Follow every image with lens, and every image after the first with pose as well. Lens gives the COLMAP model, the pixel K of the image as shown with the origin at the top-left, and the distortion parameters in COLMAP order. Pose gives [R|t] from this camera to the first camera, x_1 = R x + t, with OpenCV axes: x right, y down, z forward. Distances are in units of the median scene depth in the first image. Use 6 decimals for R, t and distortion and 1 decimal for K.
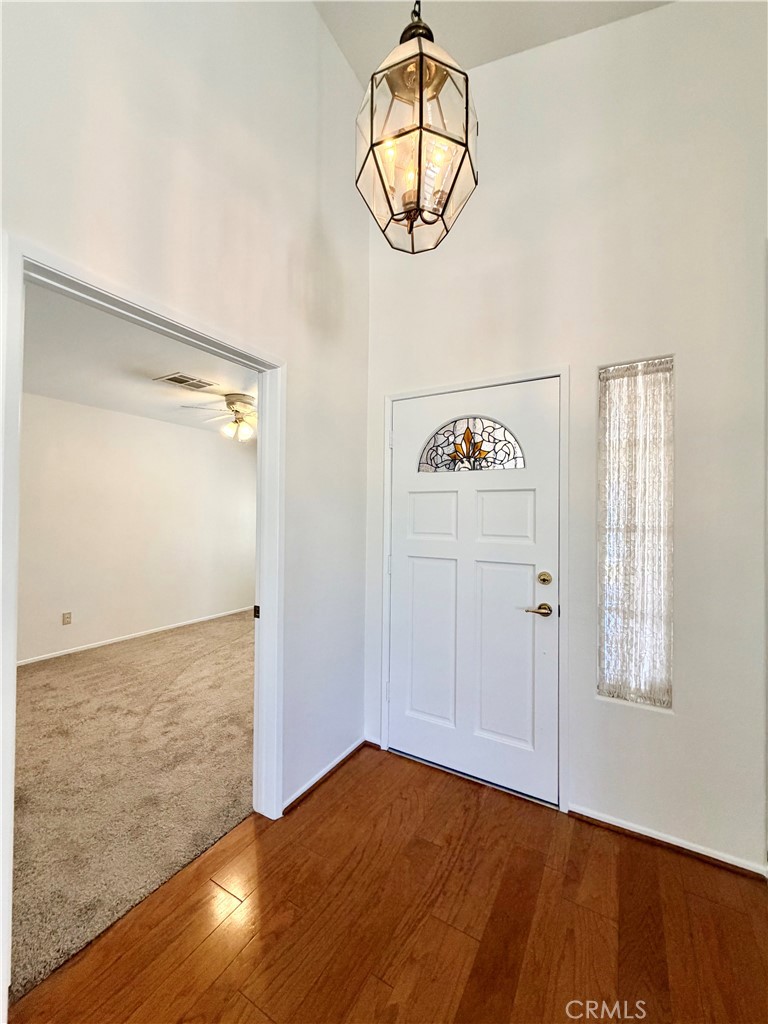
lens RADIAL K [[411.4, 0, 388.0], [0, 411.4, 509.3], [0, 0, 1]] dist [-0.001310, 0.000448]
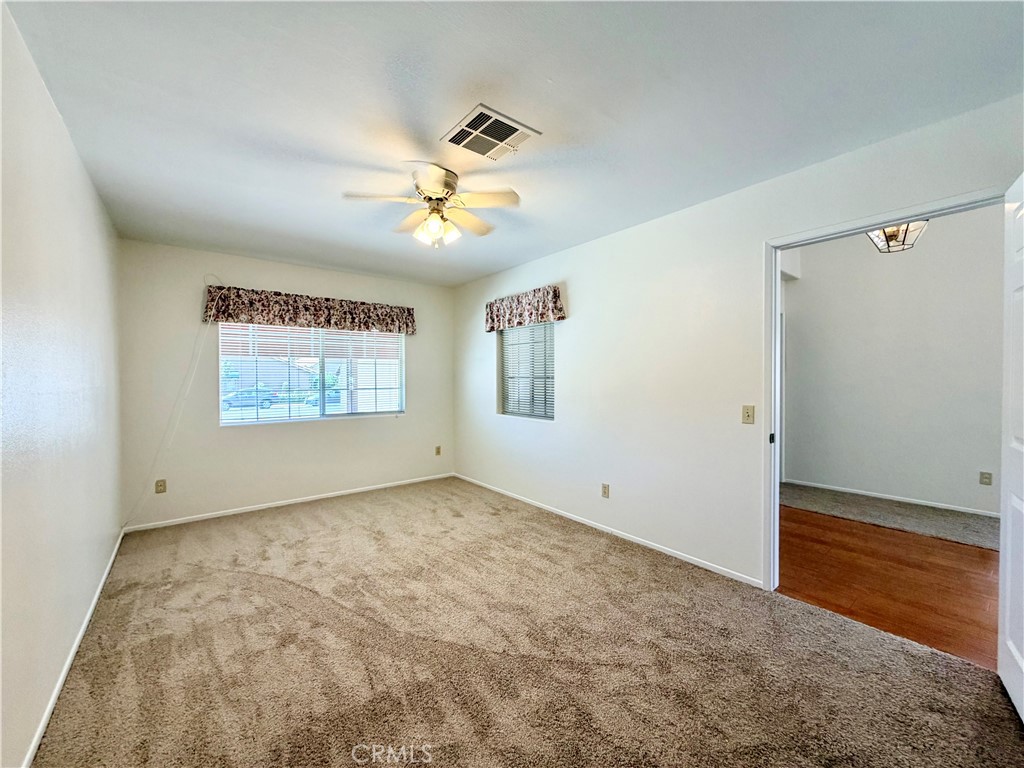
lens RADIAL K [[411.4, 0, 509.1], [0, 411.4, 386.1], [0, 0, 1]] dist [-0.001310, 0.000448]
pose [[0.362840, -0.028470, 0.931417, -0.926835], [-0.004515, 0.999468, 0.032309, 0.029518], [-0.931841, -0.015929, 0.362518, 0.673607]]
